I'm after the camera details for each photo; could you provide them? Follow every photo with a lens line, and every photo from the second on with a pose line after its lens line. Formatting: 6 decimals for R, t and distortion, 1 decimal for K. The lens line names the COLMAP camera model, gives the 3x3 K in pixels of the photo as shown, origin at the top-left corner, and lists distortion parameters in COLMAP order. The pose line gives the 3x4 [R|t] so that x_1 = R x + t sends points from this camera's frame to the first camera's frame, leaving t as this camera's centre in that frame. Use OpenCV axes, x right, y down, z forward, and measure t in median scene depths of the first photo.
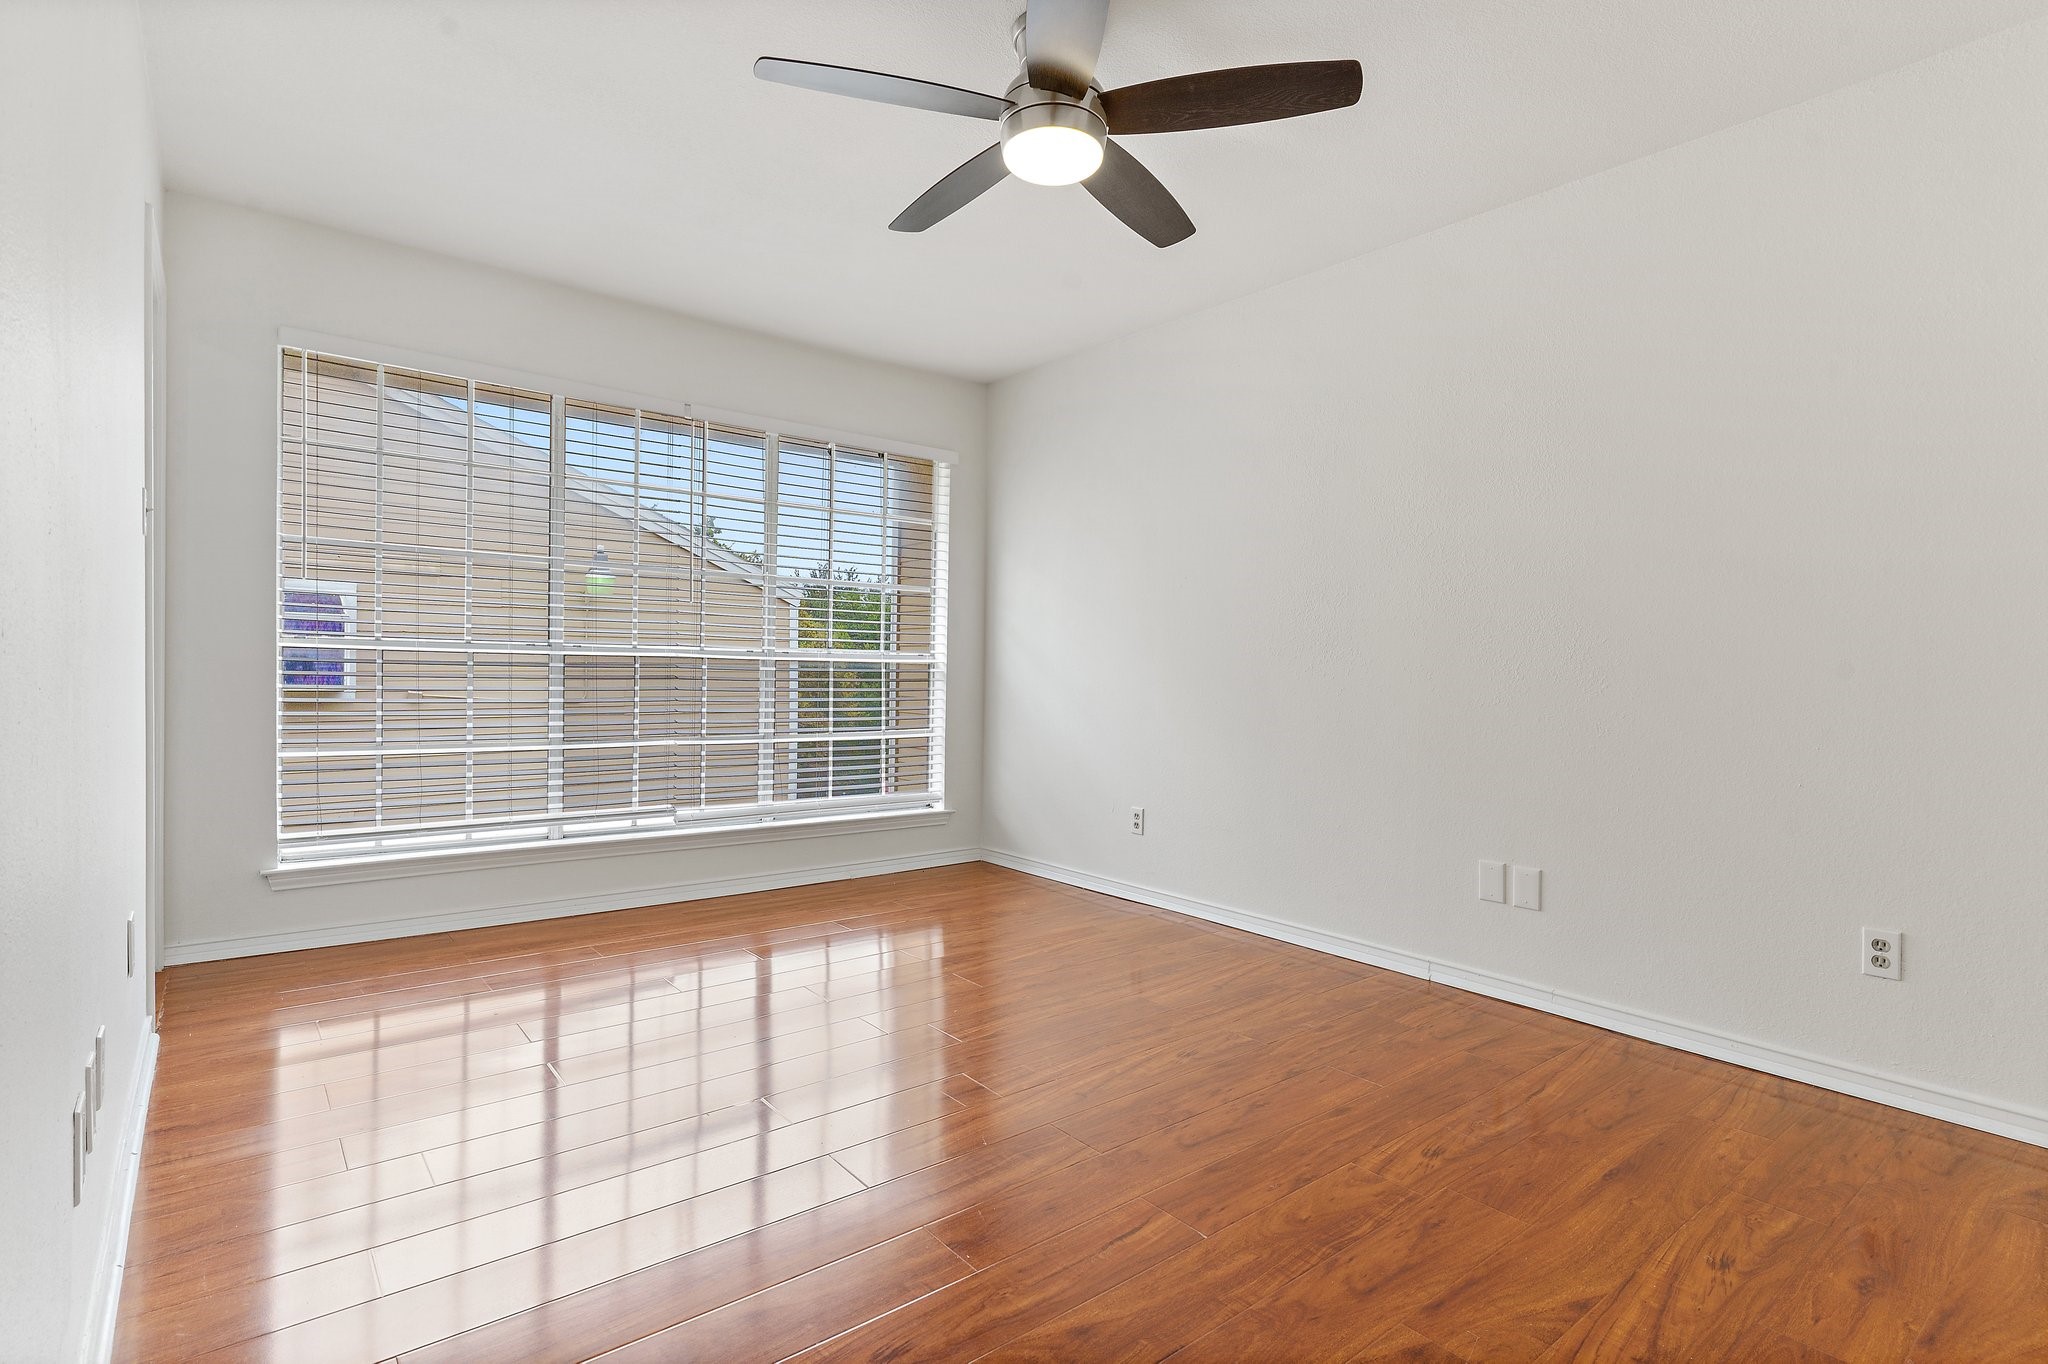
lens RADIAL K [[989.9, 0, 1024.0], [0, 989.9, 682.0], [0, 0, 1]] dist [0.000222, -0.000714]
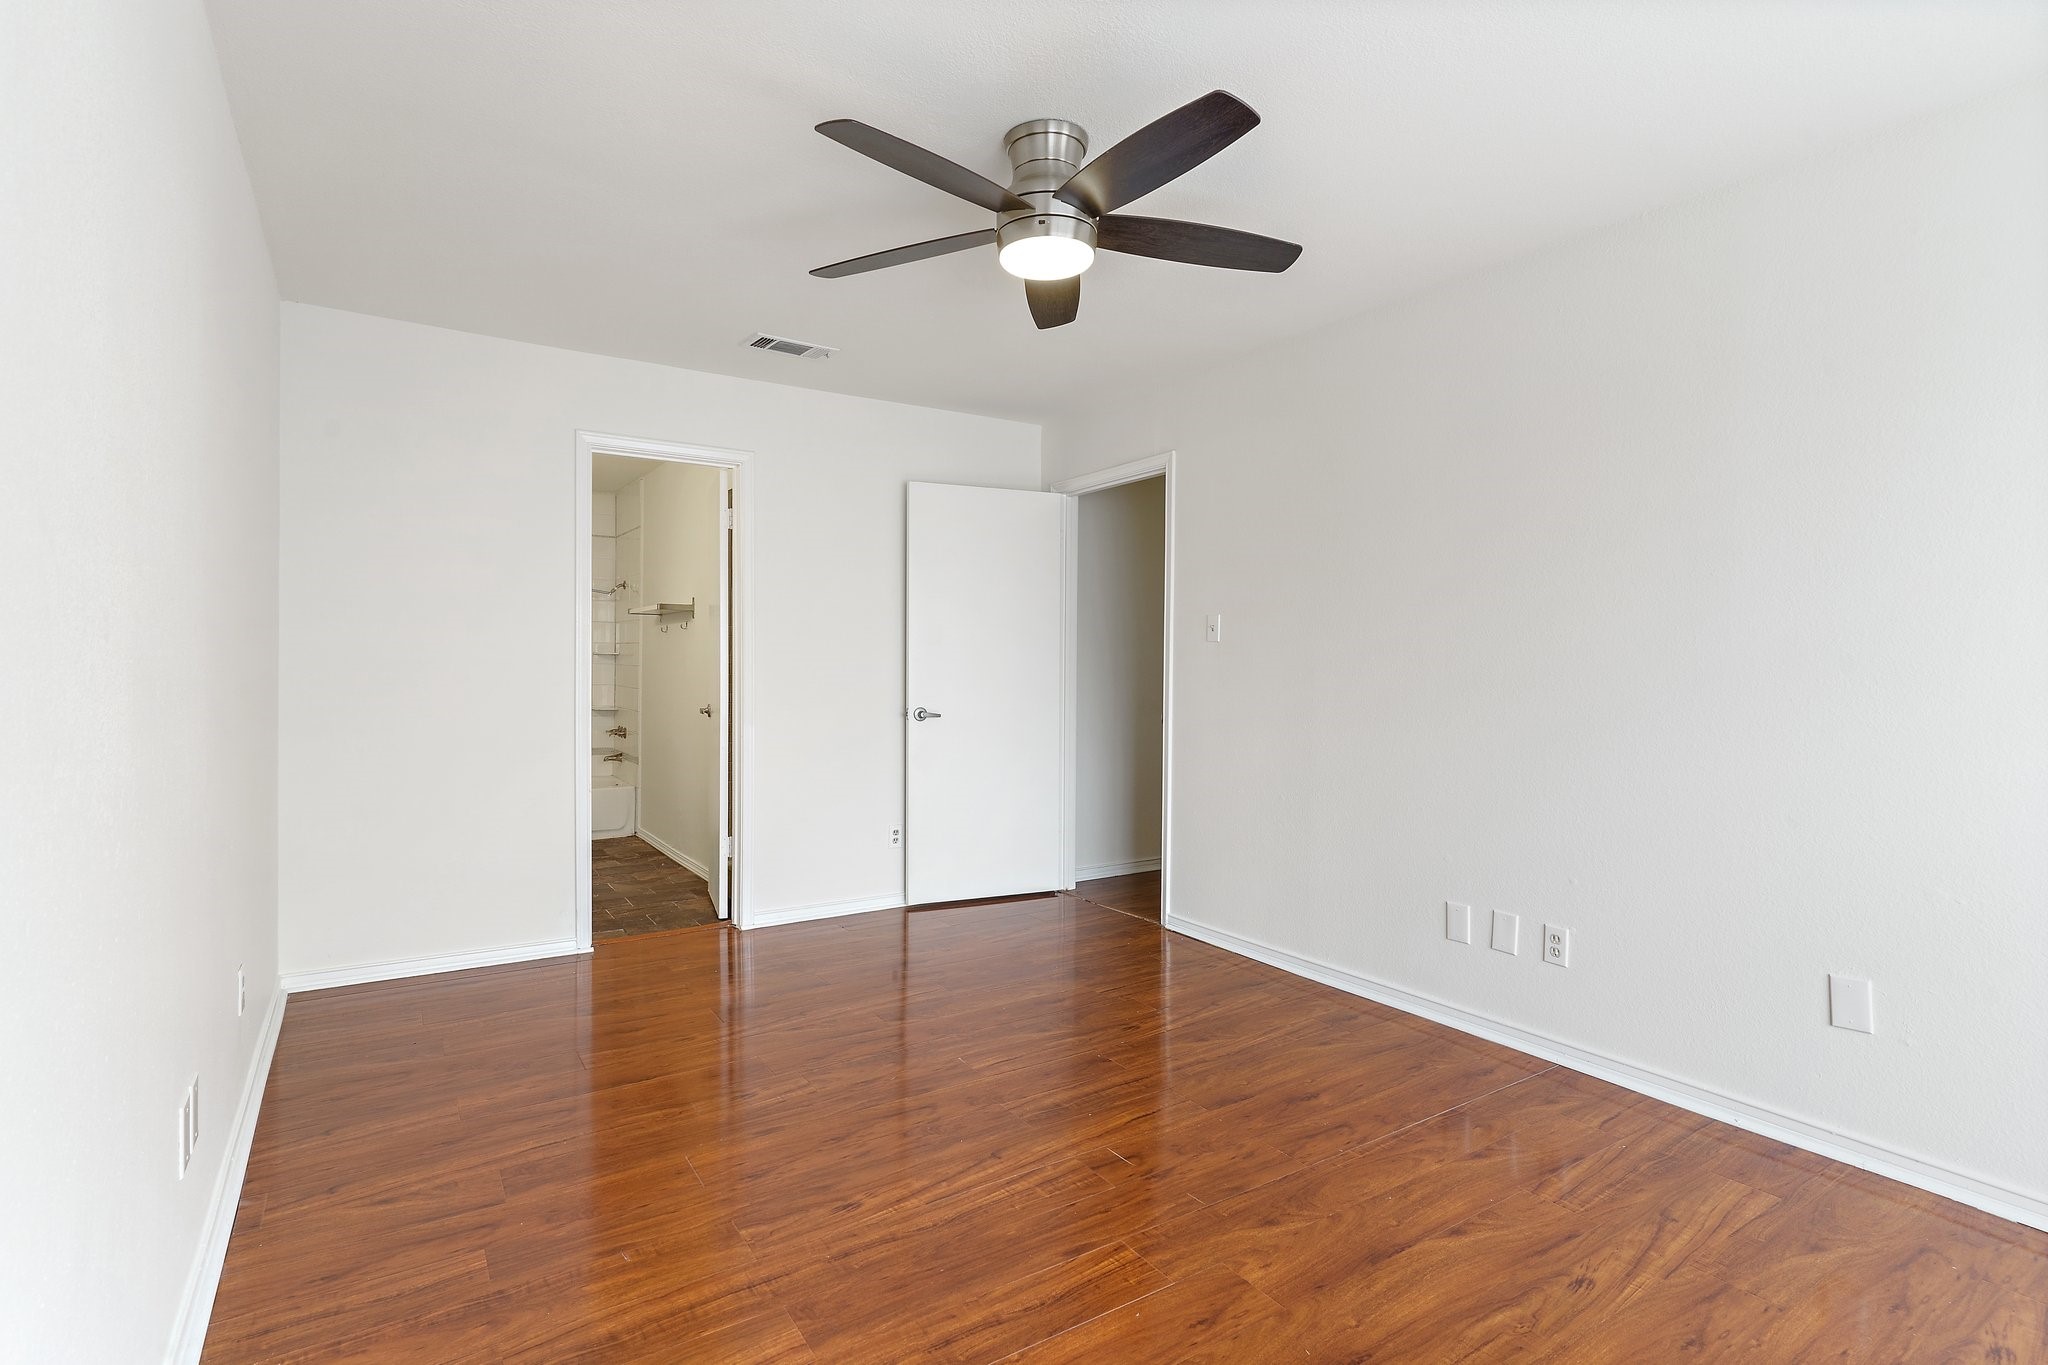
lens RADIAL K [[989.9, 0, 1024.0], [0, 989.9, 682.5], [0, 0, 1]] dist [0.000222, -0.000714]
pose [[-0.994694, -0.023043, 0.100262, -0.060142], [-0.020075, 0.999333, 0.030516, -0.099863], [-0.100898, 0.028341, -0.994493, 1.946469]]
